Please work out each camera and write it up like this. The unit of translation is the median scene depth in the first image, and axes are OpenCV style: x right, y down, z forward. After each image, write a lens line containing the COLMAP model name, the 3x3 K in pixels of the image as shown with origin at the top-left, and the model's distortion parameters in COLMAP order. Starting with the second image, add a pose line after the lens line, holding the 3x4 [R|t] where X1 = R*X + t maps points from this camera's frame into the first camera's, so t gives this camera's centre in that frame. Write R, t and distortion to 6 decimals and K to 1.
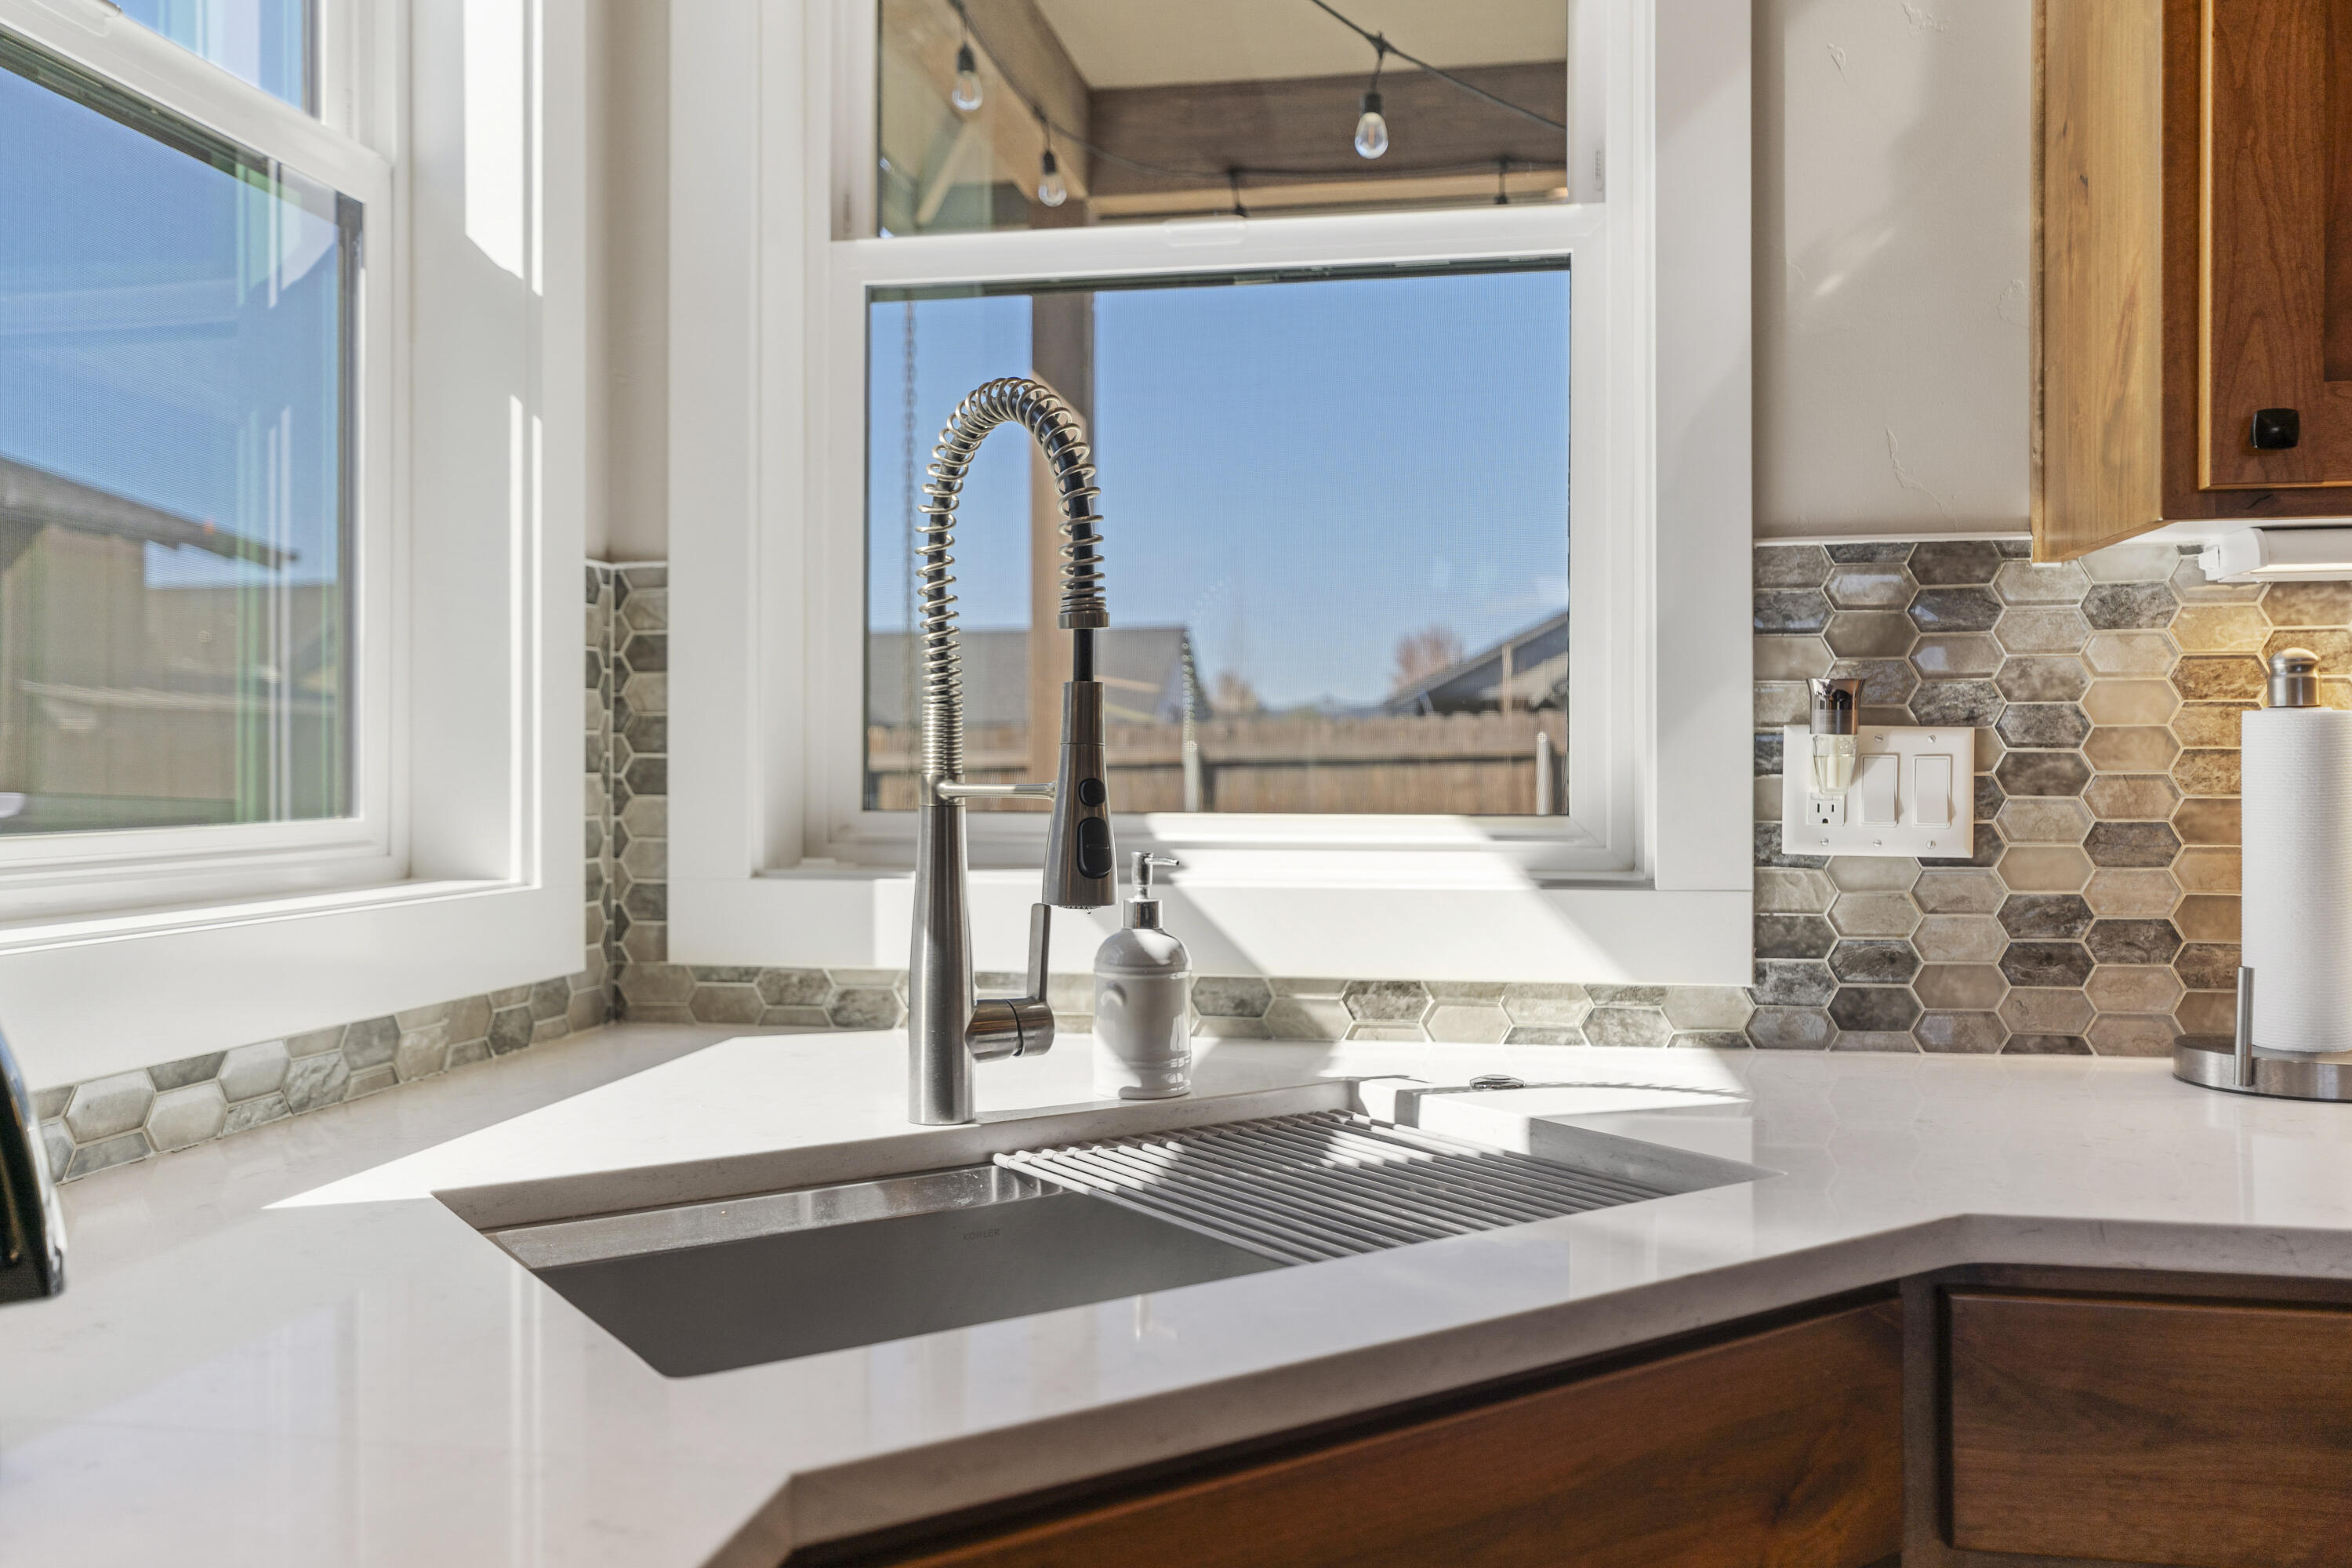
lens RADIAL K [[1916.0, 0, 1175.1], [0, 1916.0, 781.3], [0, 0, 1]] dist [-0.011981, -0.000024]
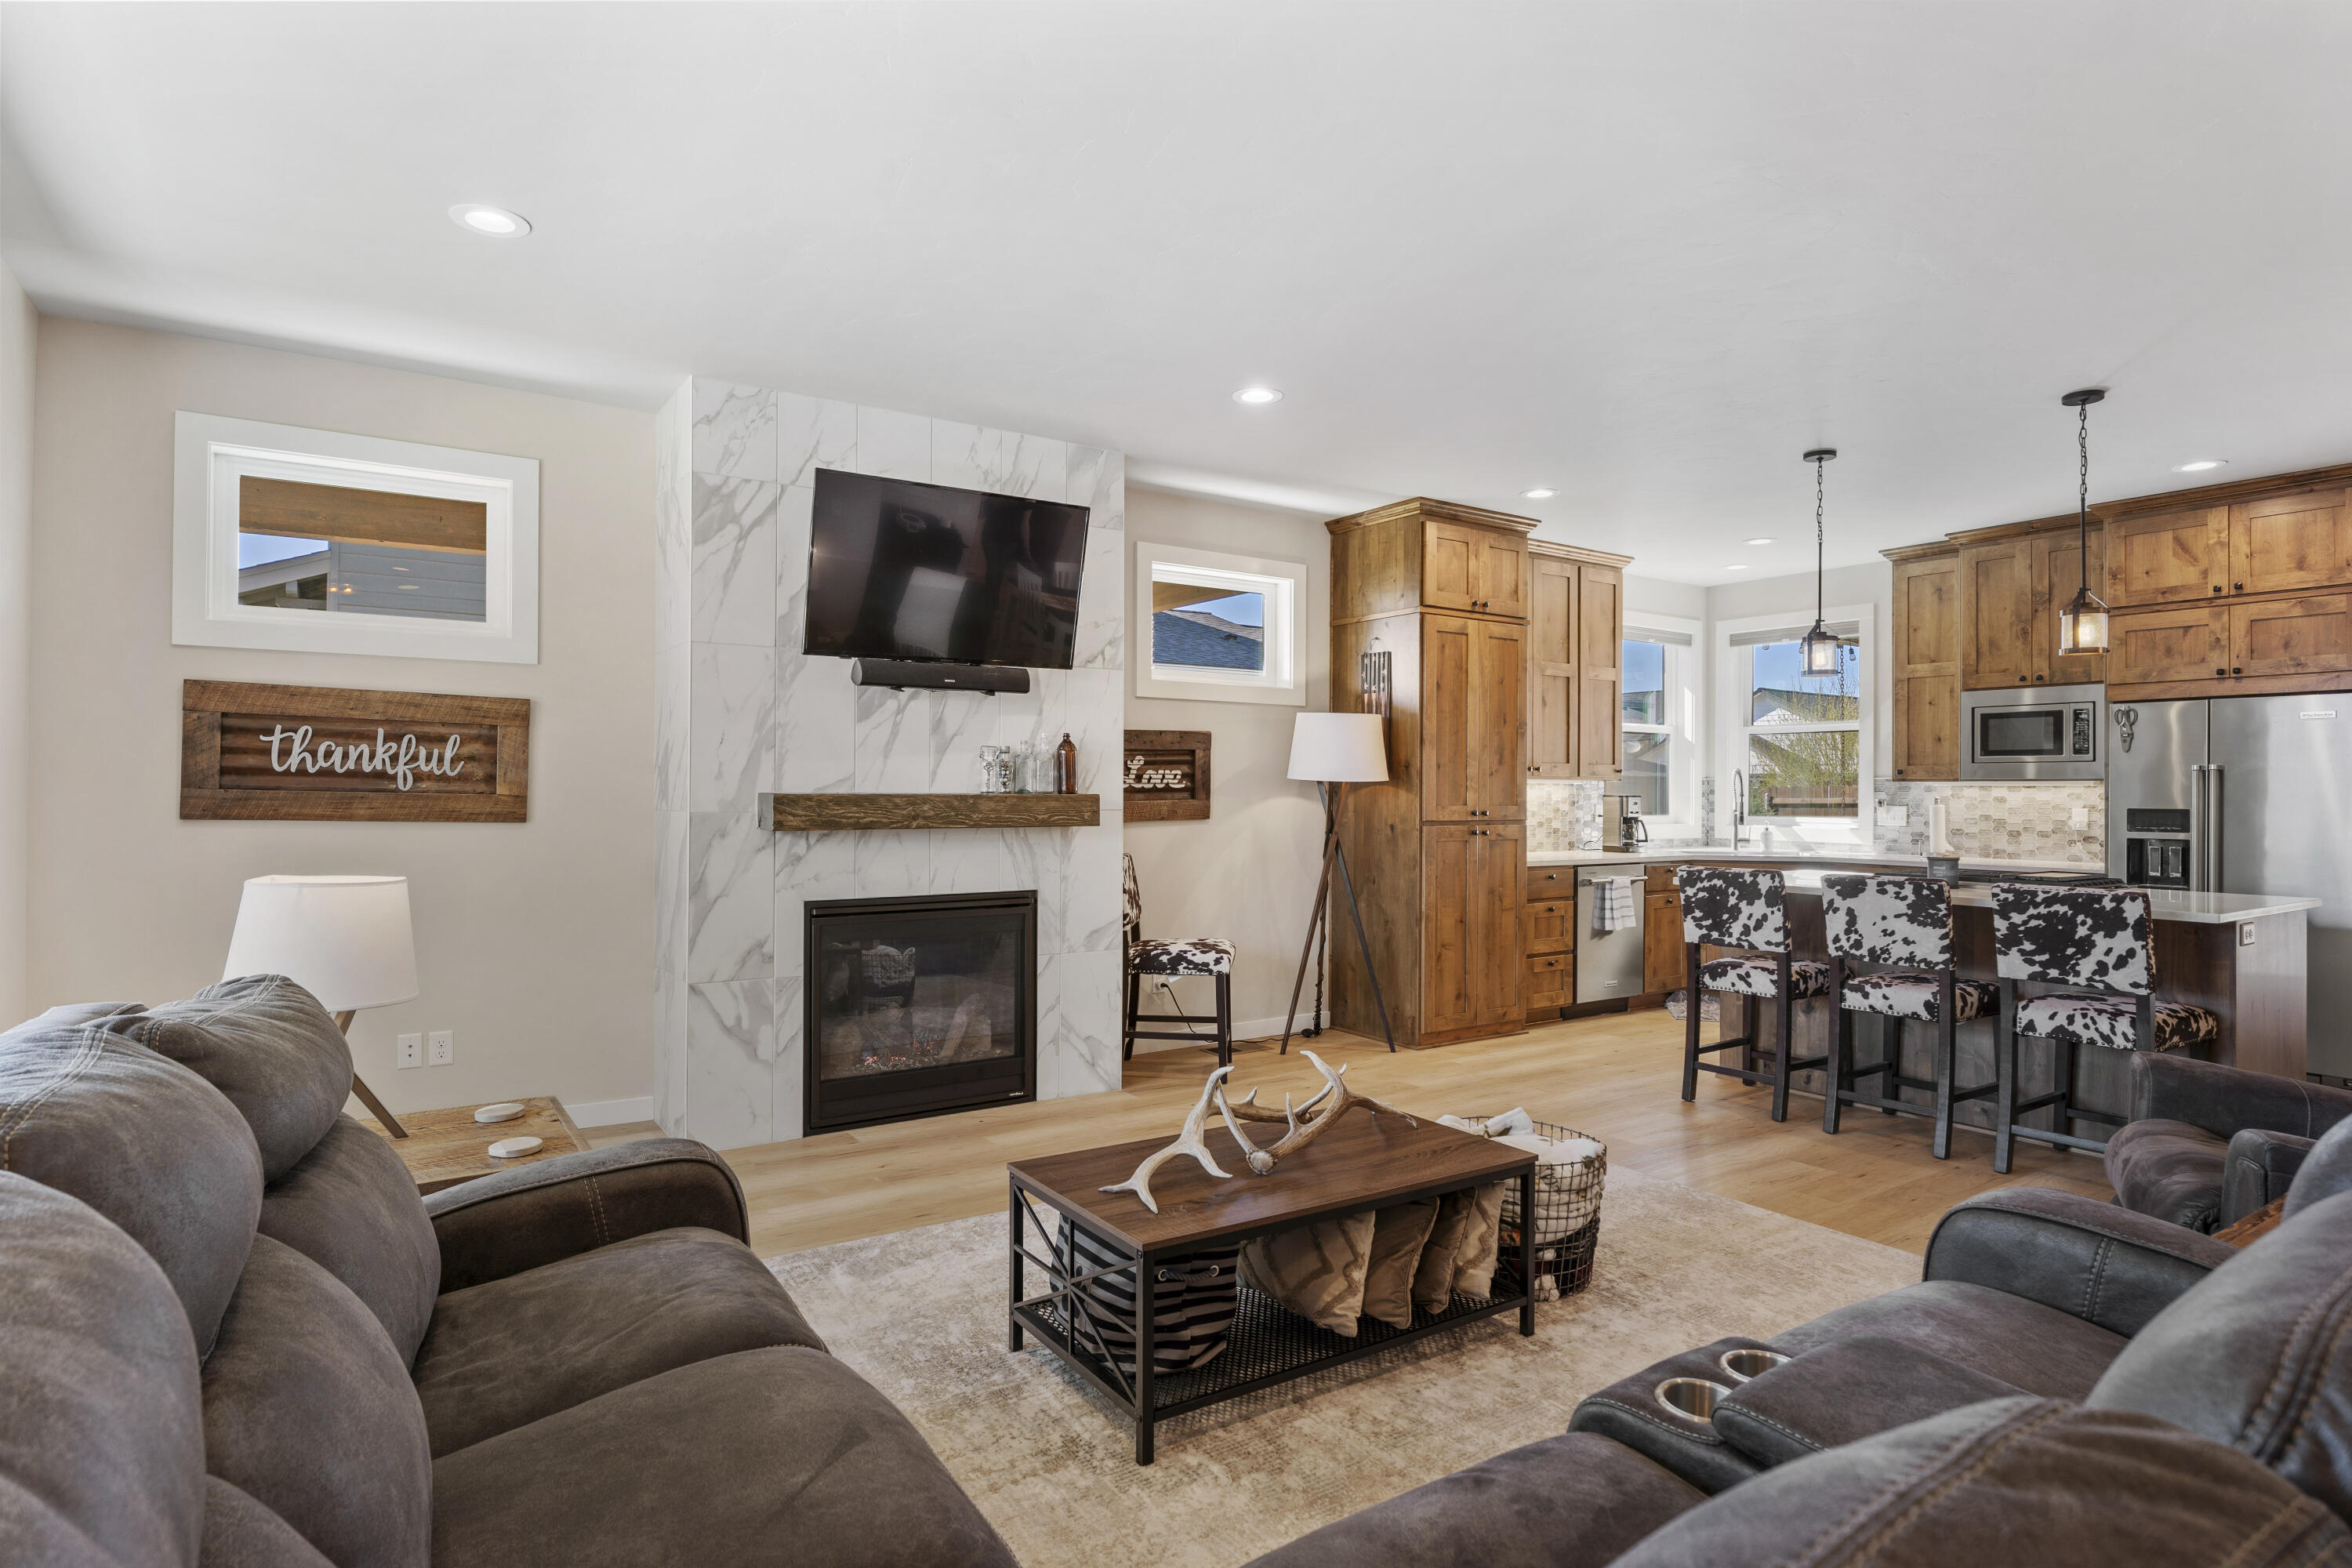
lens RADIAL K [[1236.7, 0, 1143.1], [0, 1236.7, 775.5], [0, 0, 1]] dist [-0.018268, 0.004608]
pose [[0.682551, -0.004047, -0.730827, 1.746163], [-0.011607, 0.999799, -0.016377, -0.035245], [0.730746, 0.019661, 0.682366, -3.923850]]
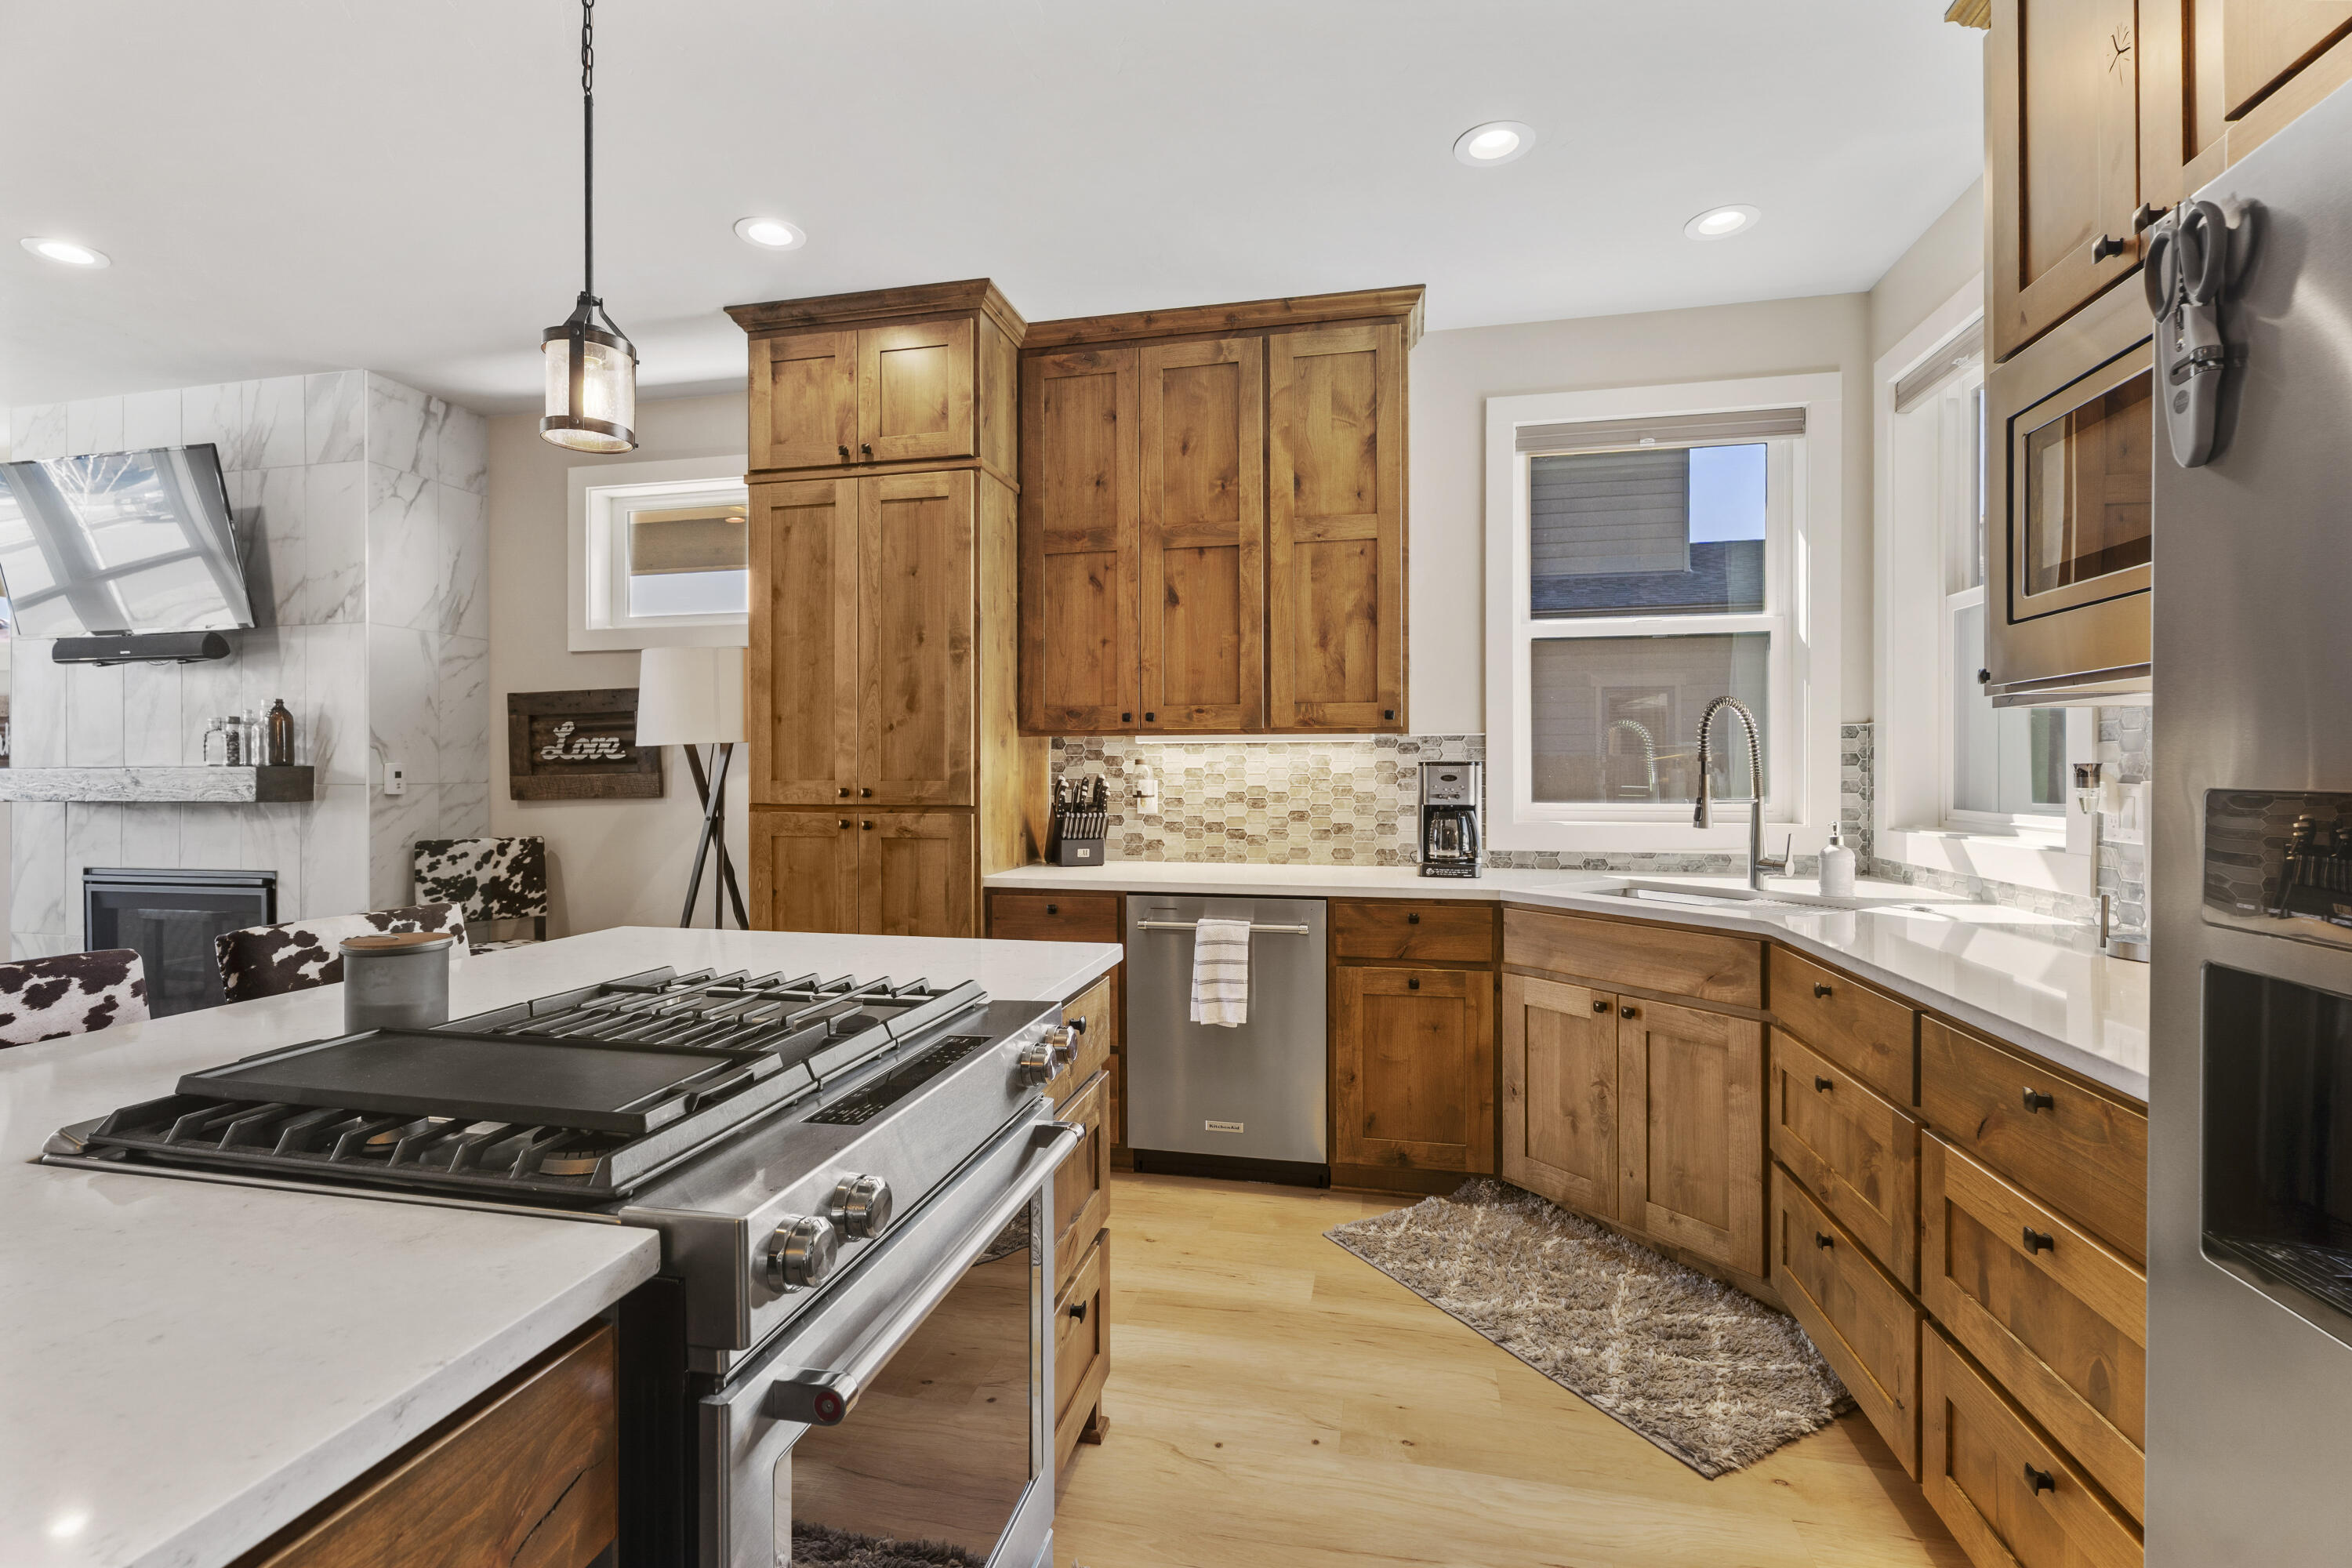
lens RADIAL K [[1071.0, 0, 1158.4], [0, 1071.0, 769.3], [0, 0, 1]] dist [0.005014, -0.002442]
pose [[-0.054821, -0.001989, -0.998494, 1.660819], [-0.005130, 0.999985, -0.001710, -0.037385], [0.998483, 0.005028, -0.054830, -0.039770]]
